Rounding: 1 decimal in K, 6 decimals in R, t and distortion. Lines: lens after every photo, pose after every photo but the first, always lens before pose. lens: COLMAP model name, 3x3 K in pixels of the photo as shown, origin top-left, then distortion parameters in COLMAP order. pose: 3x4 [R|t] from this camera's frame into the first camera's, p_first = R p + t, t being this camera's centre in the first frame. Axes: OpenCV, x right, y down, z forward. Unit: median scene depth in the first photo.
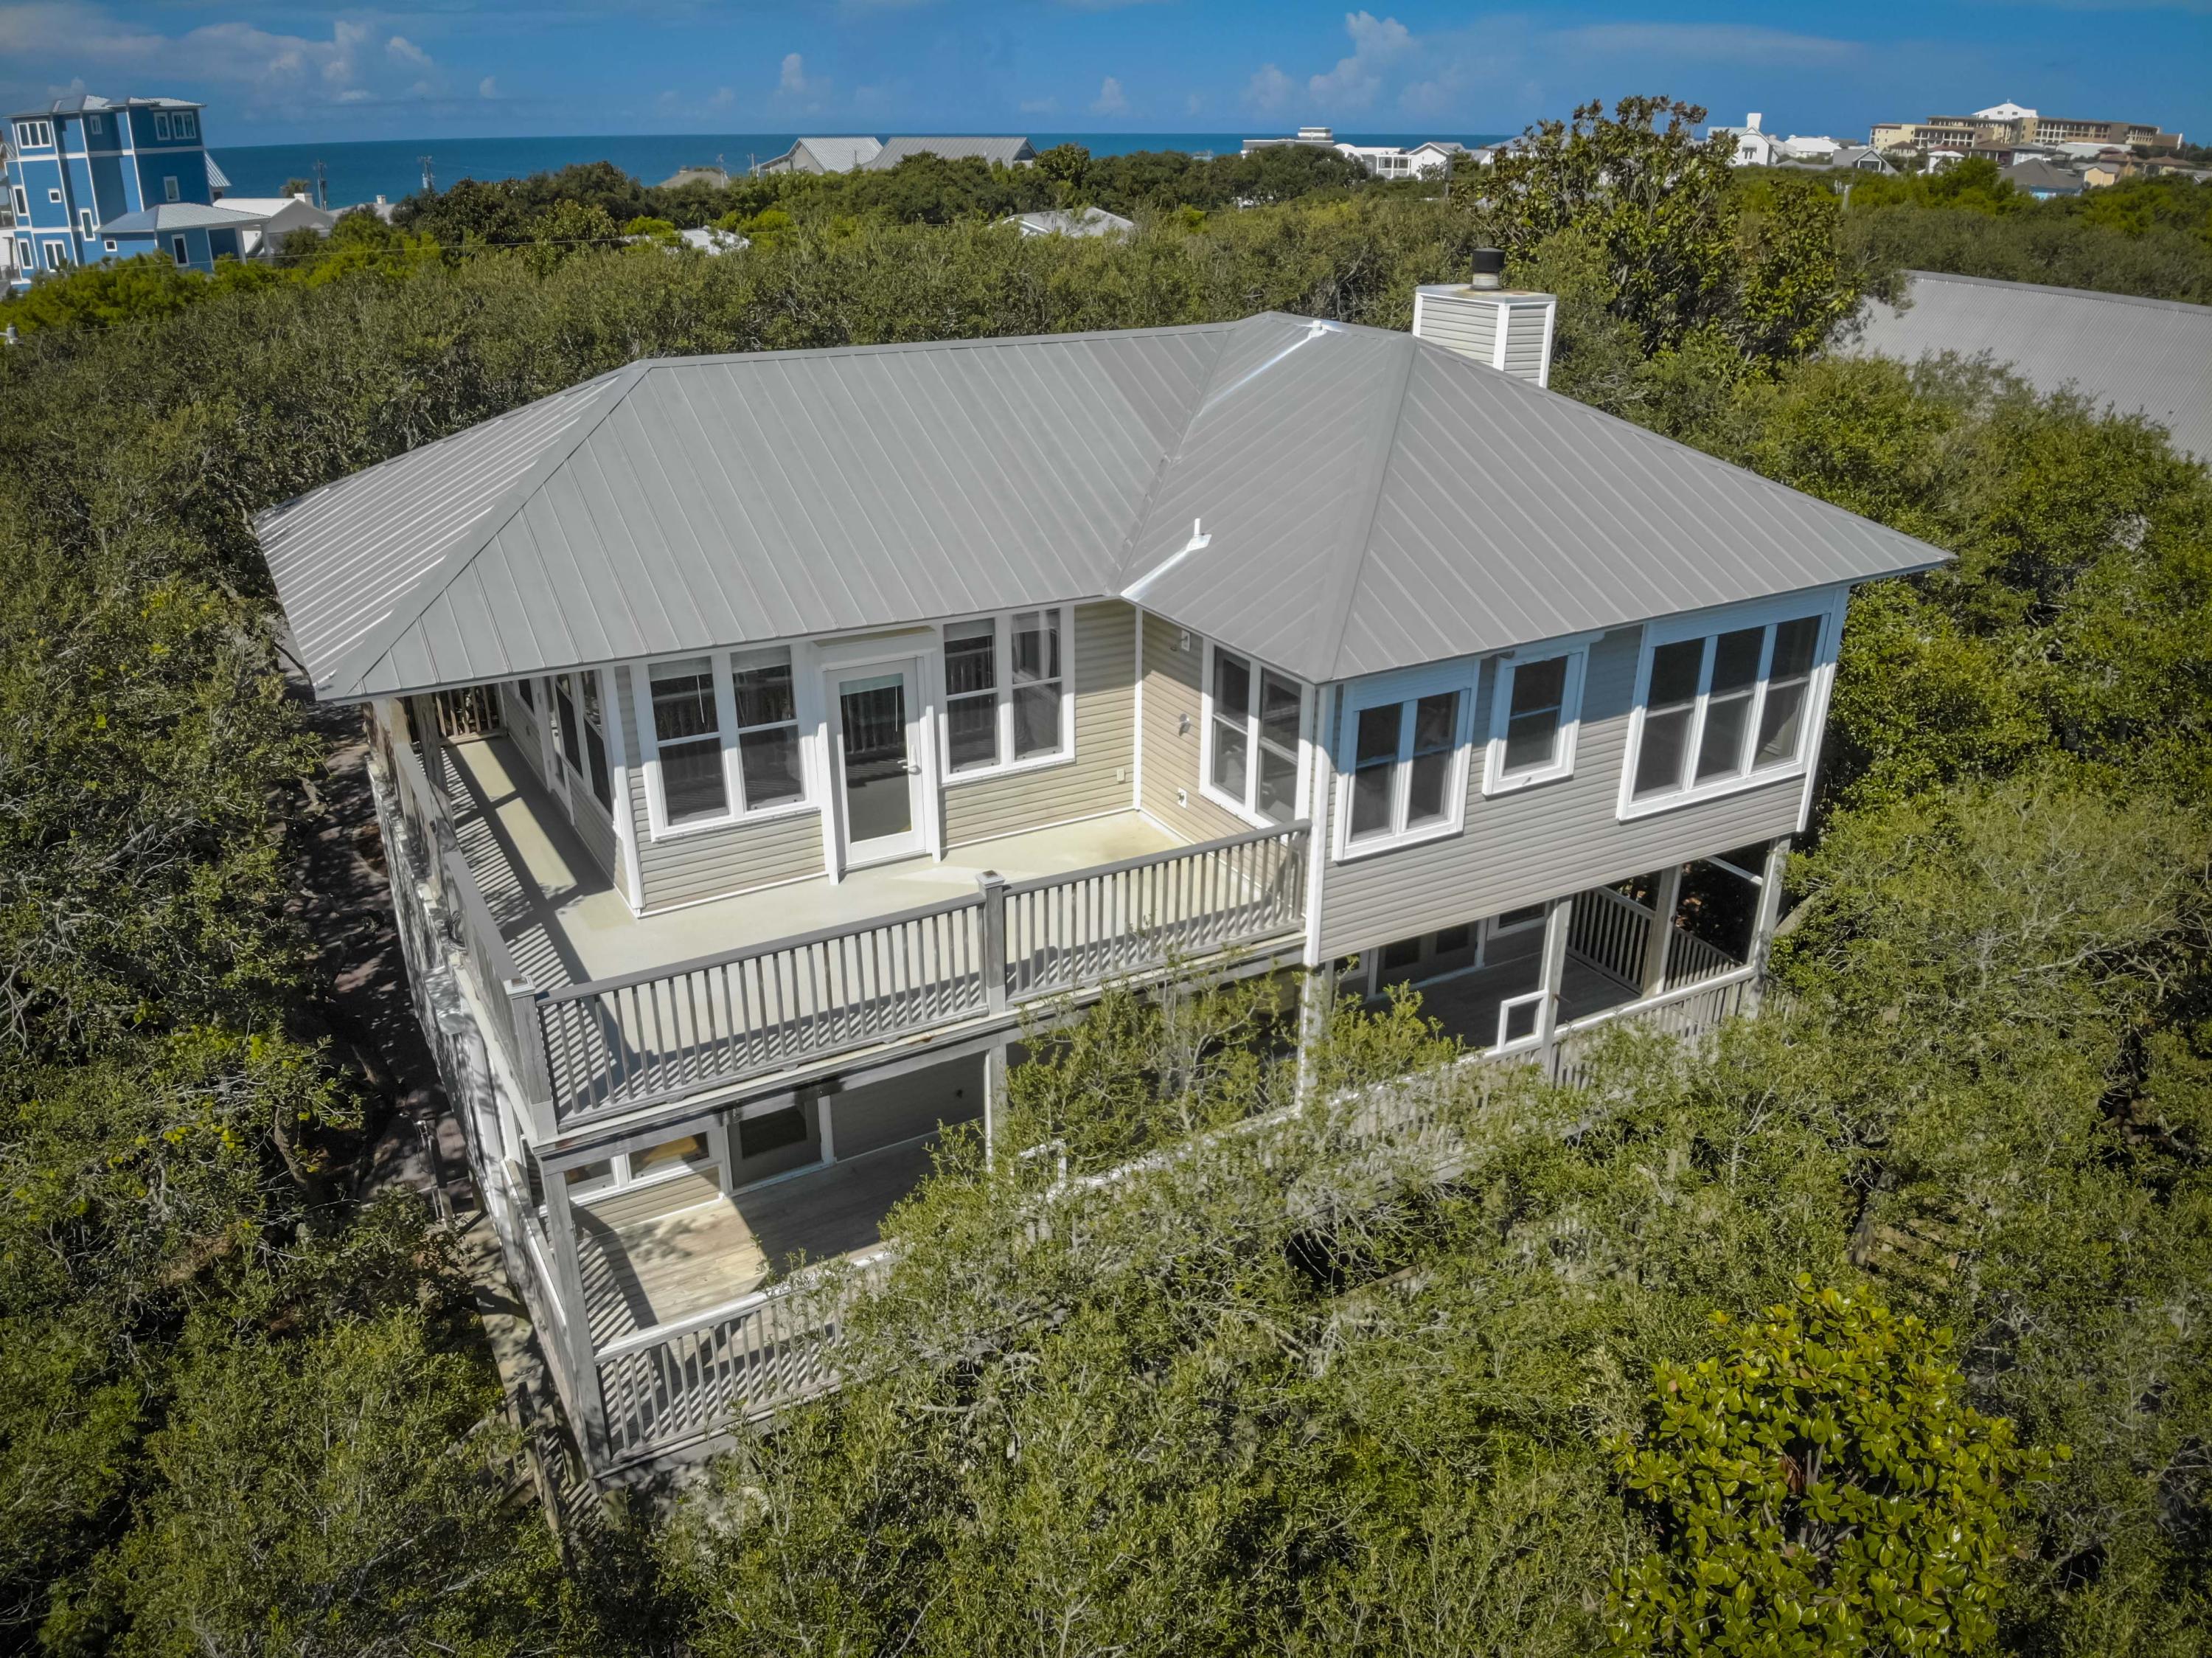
lens RADIAL K [[1650.6, 0, 1114.0], [0, 1650.6, 861.1], [0, 0, 1]] dist [-0.024577, -0.070793]
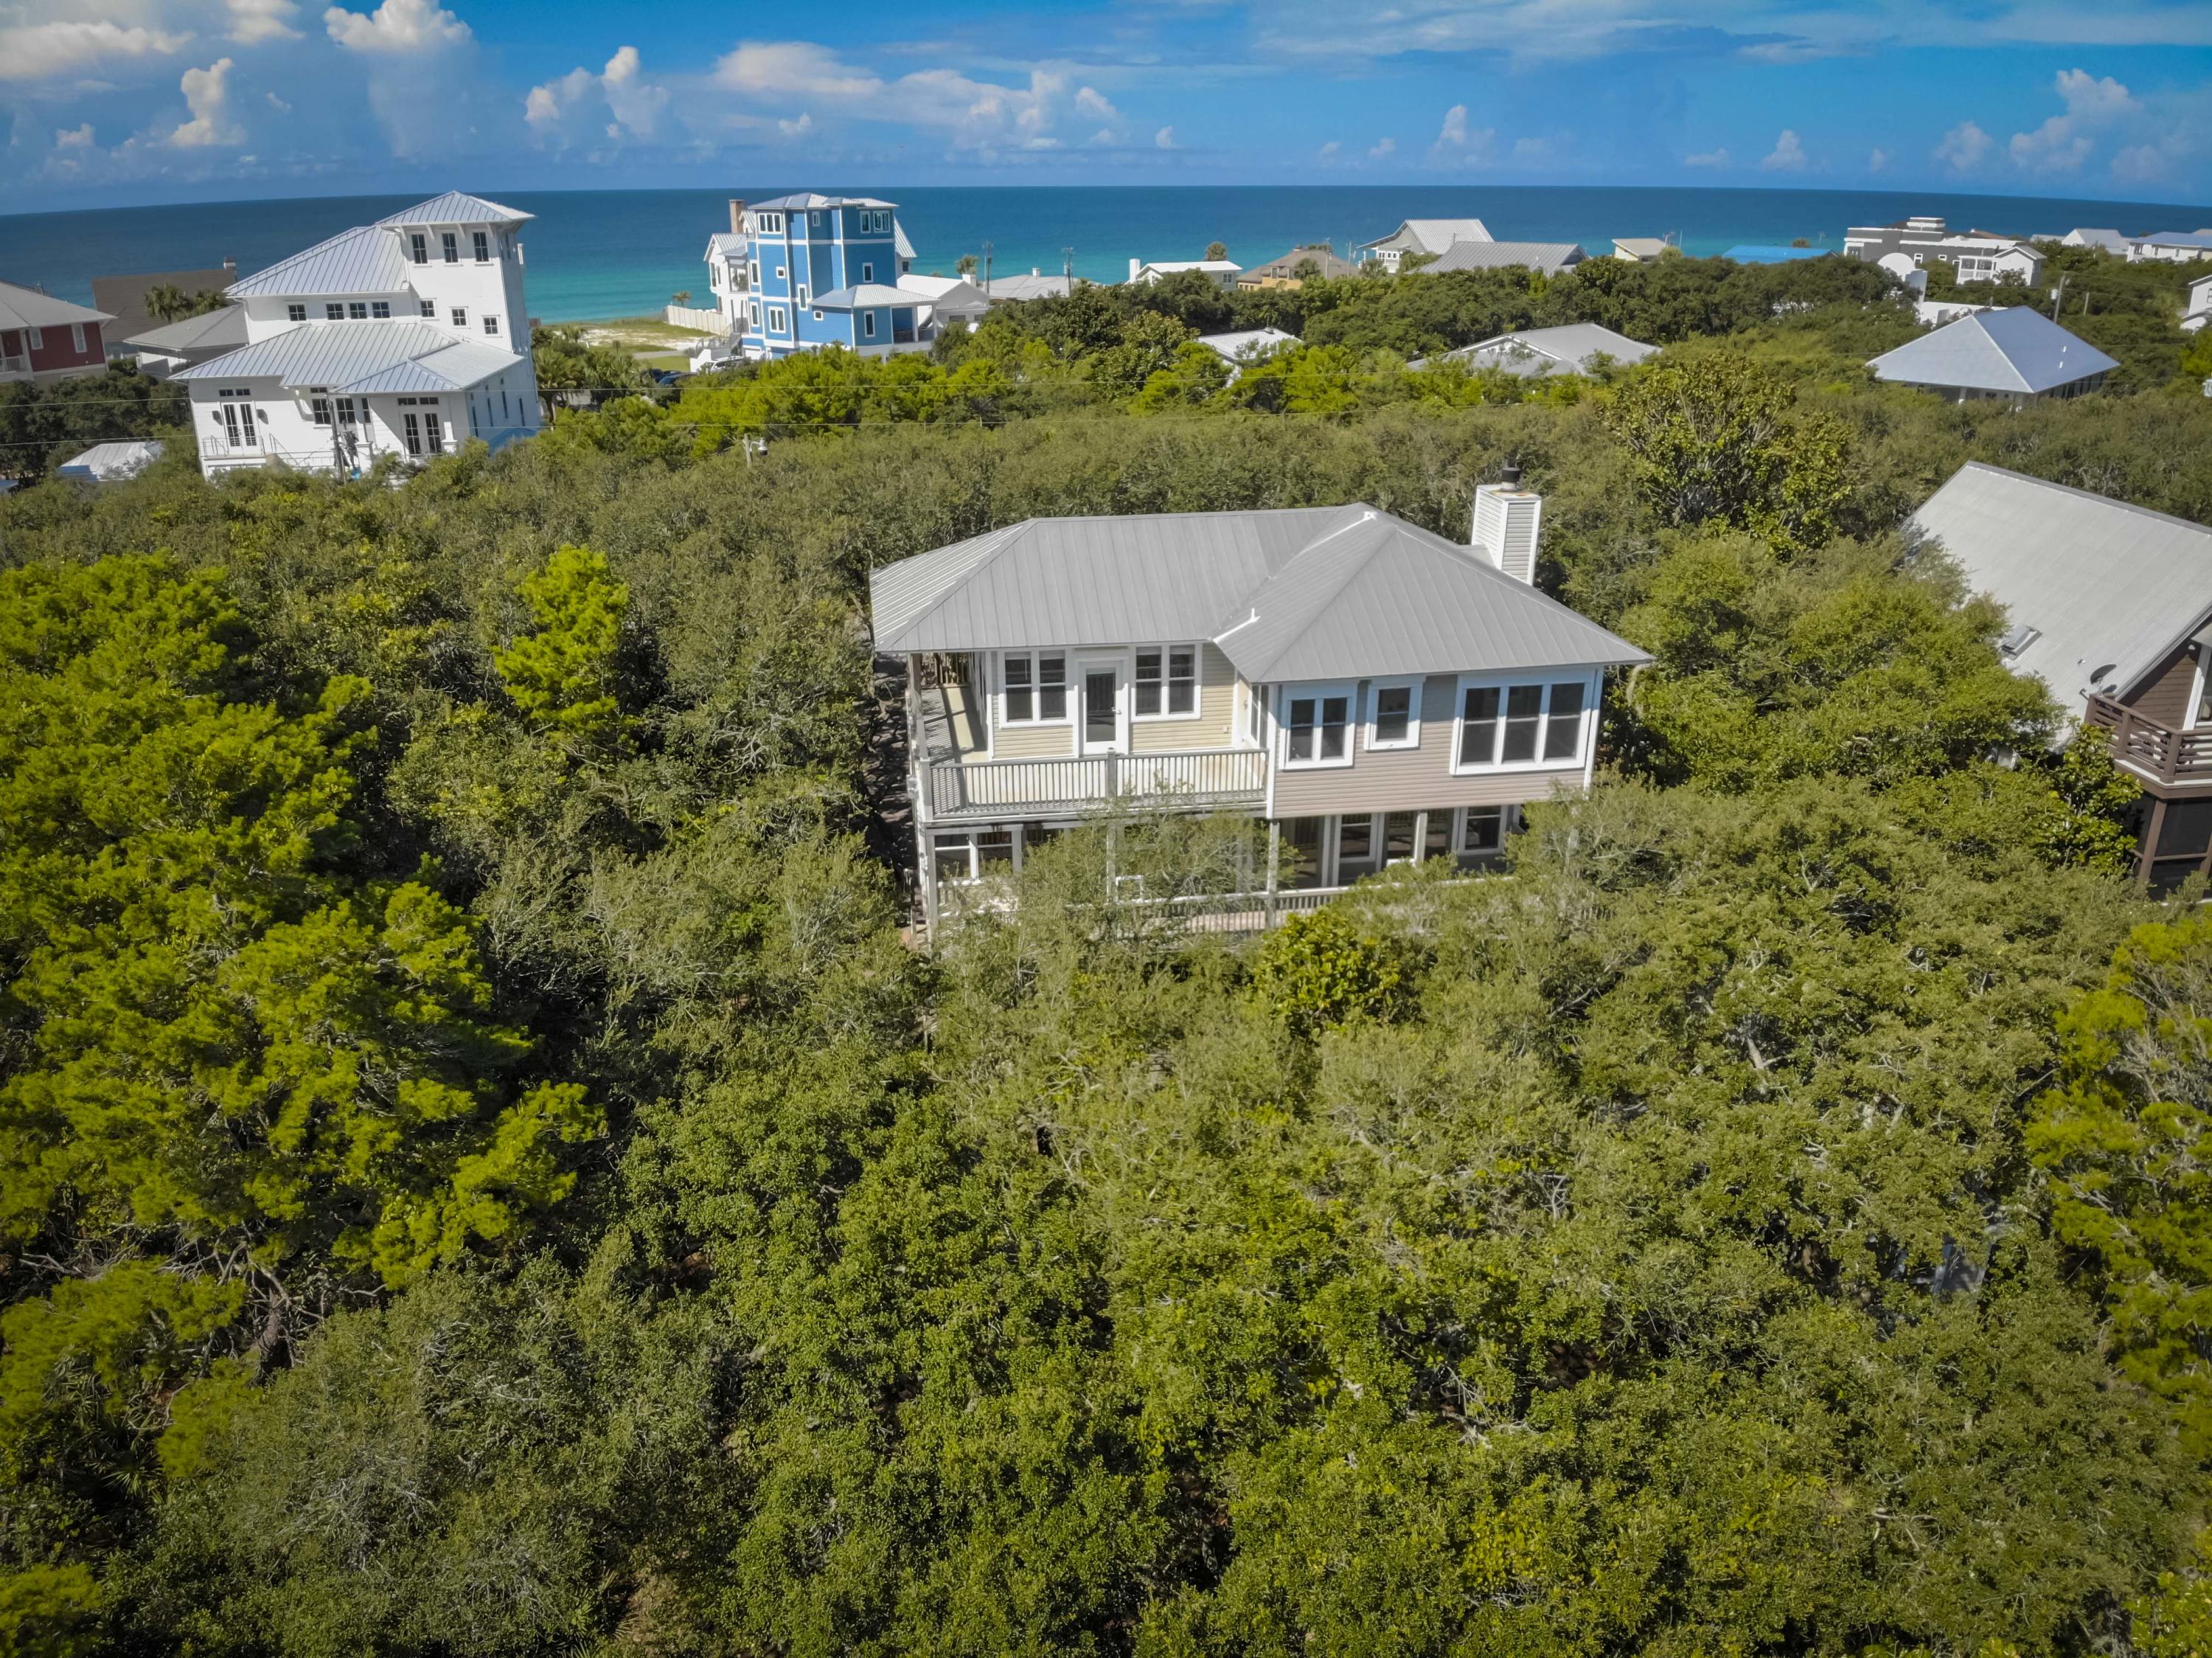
lens RADIAL K [[1634.9, 0, 1106.0], [0, 1634.9, 829.0], [0, 0, 1]] dist [0.055083, -0.172677]
pose [[0.933344, 0.126568, -0.335932, 0.601887], [-0.141841, 0.989662, -0.021217, 0.143935], [0.329774, 0.067452, 0.941647, -1.018668]]
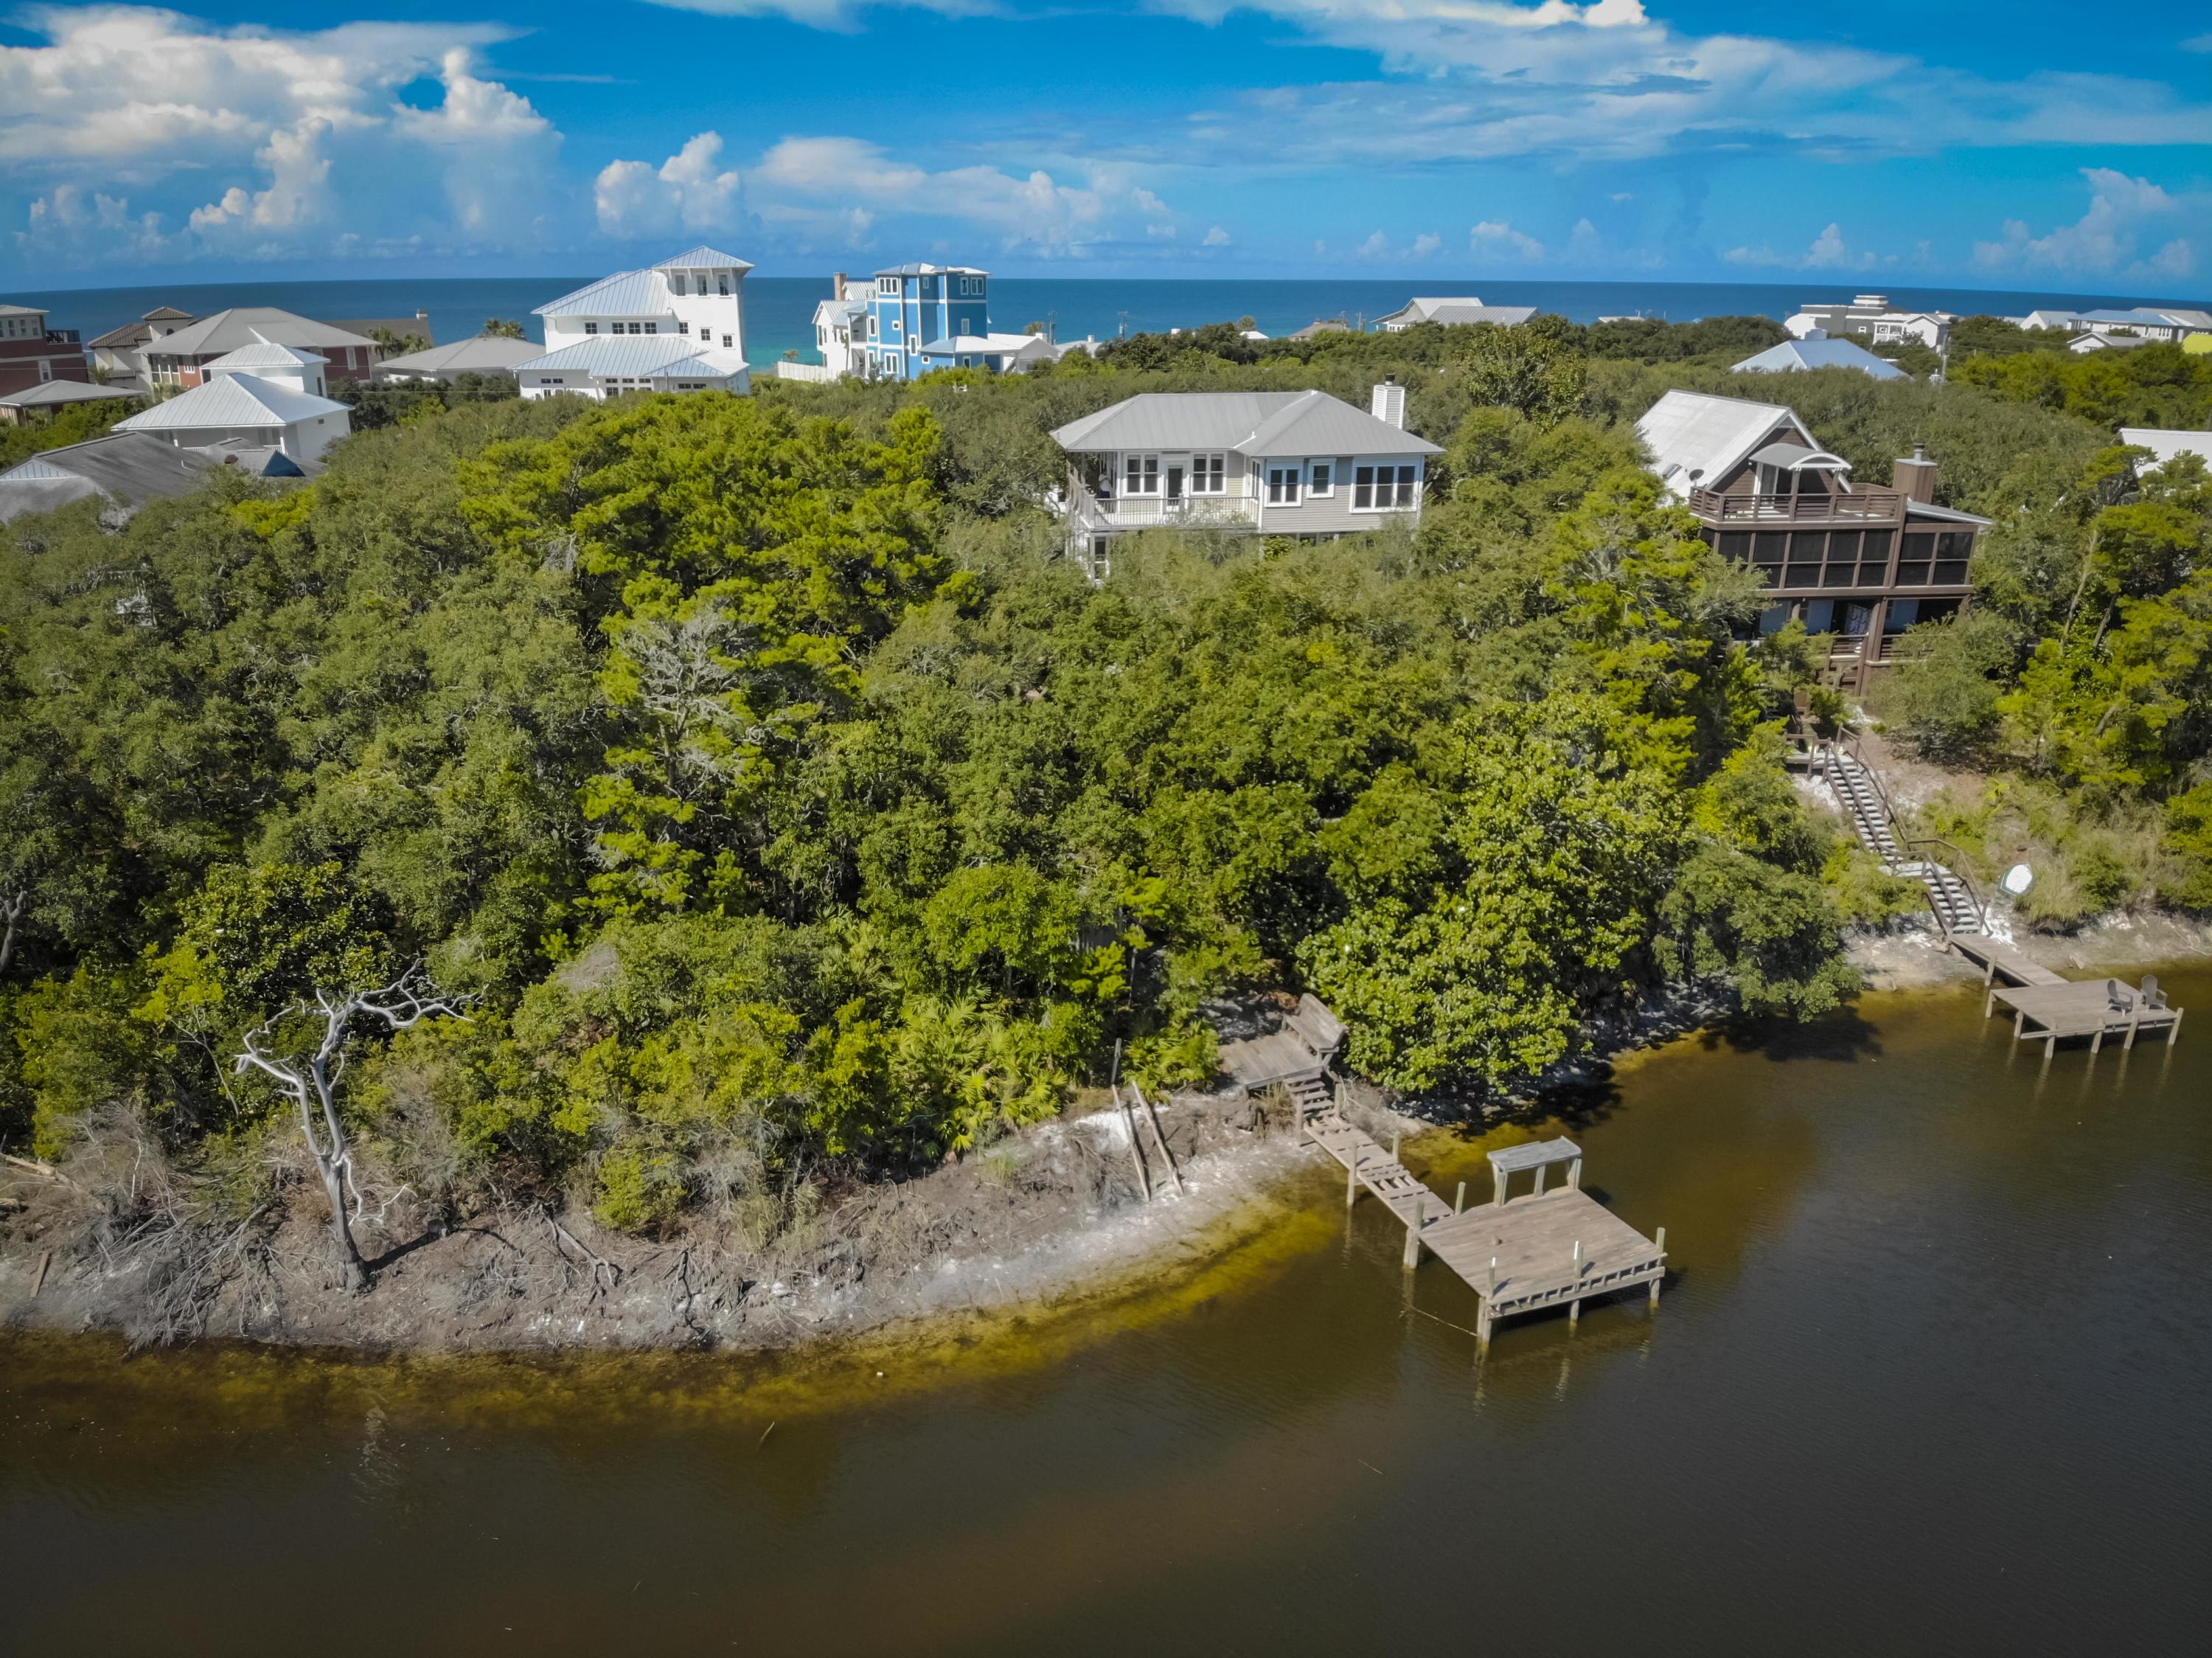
lens RADIAL K [[1634.9, 0, 1106.0], [0, 1634.9, 829.0], [0, 0, 1]] dist [0.055083, -0.172677]
pose [[0.924979, 0.124568, -0.359022, 1.306932], [-0.158997, 0.984942, -0.067897, 1.116872], [0.345158, 0.119886, 0.930856, -2.875065]]
